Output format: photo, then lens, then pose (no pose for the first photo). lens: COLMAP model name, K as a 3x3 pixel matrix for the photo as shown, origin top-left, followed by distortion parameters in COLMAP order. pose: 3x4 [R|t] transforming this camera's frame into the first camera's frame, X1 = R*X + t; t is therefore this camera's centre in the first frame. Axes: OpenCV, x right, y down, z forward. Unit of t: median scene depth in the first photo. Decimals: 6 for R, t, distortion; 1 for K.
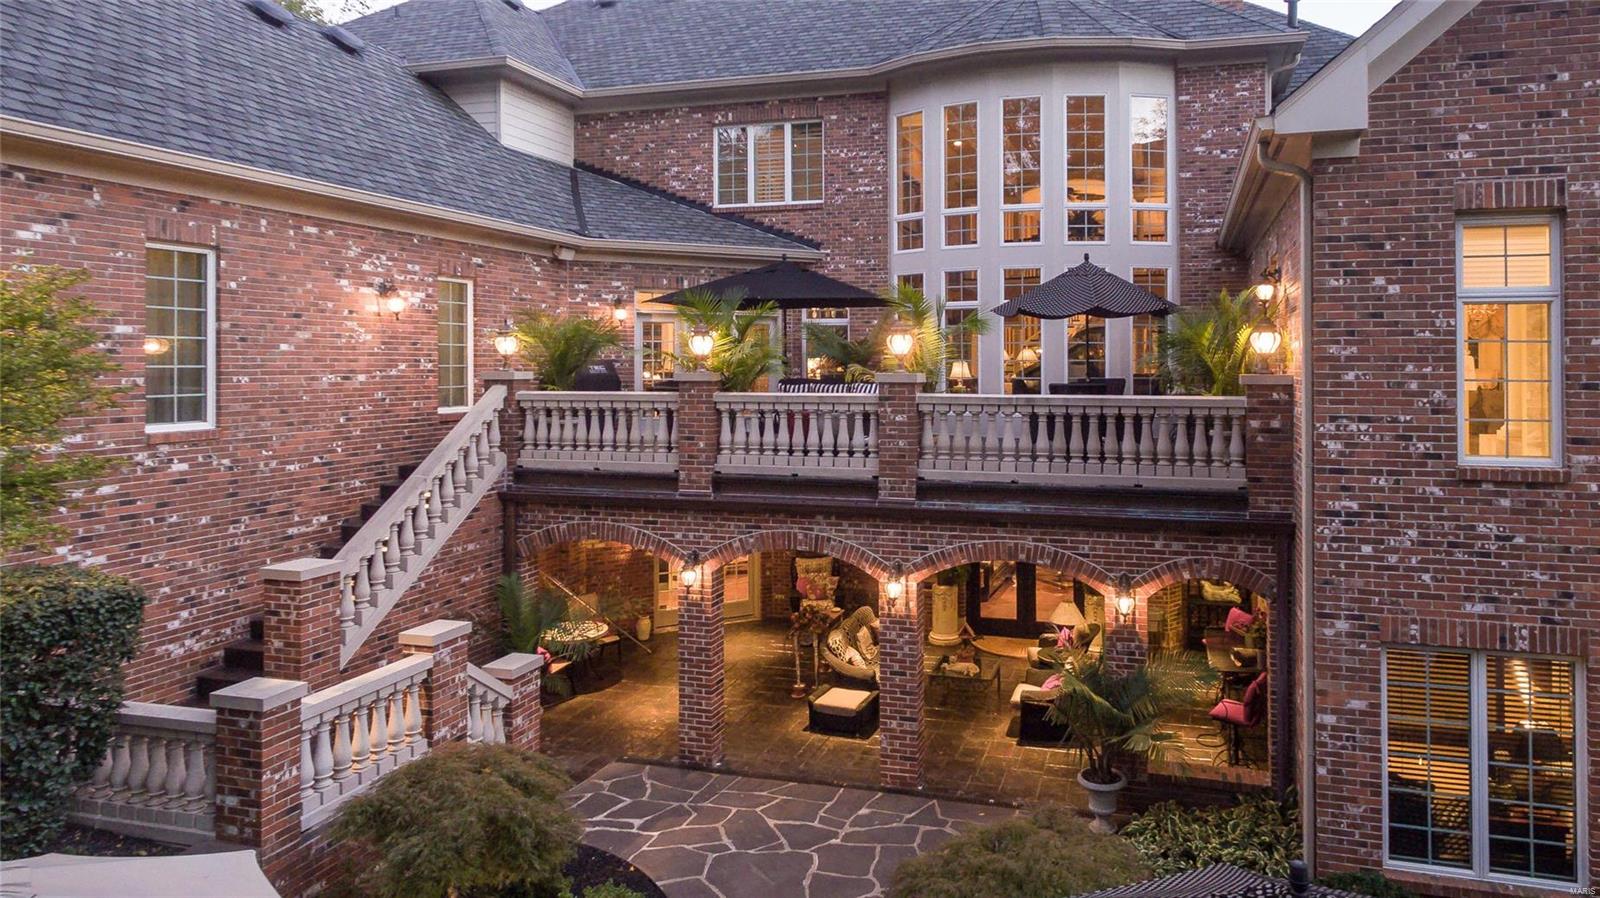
lens RADIAL K [[970.1, 0, 803.8], [0, 970.1, 425.1], [0, 0, 1]] dist [0.007027, 0.001109]
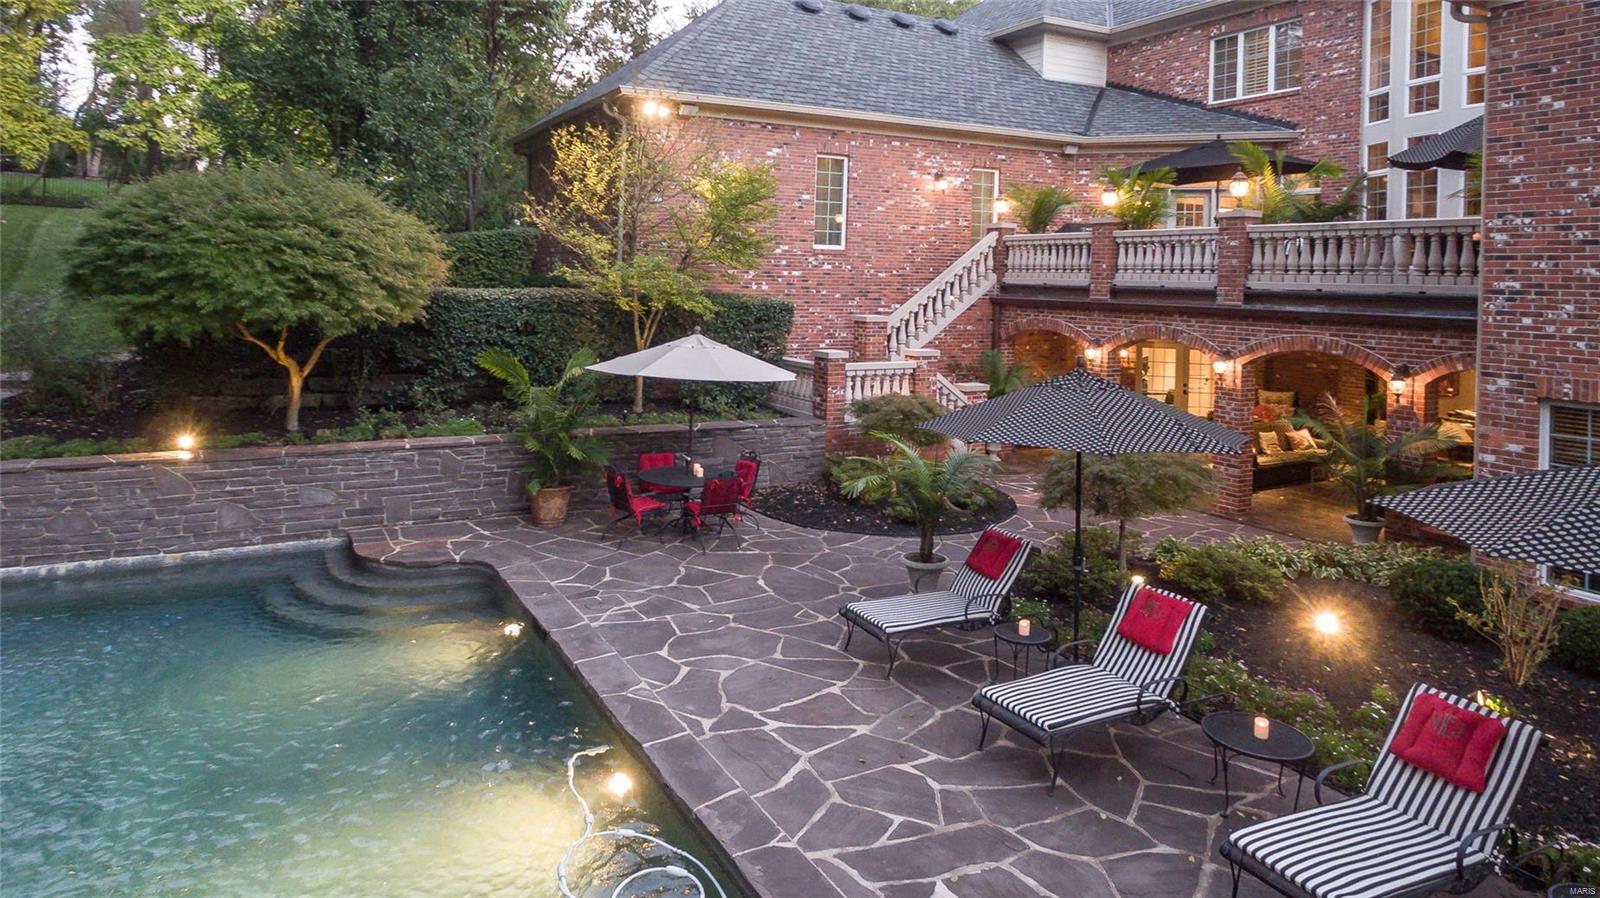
lens RADIAL K [[915.1, 0, 800.0], [0, 915.1, 449.0], [0, 0, 1]] dist [0.001584, 0.000478]
pose [[0.737844, 0.126590, -0.662994, 0.580322], [-0.056431, 0.990386, 0.126299, 0.163766], [0.672608, -0.055776, 0.737894, -0.439551]]
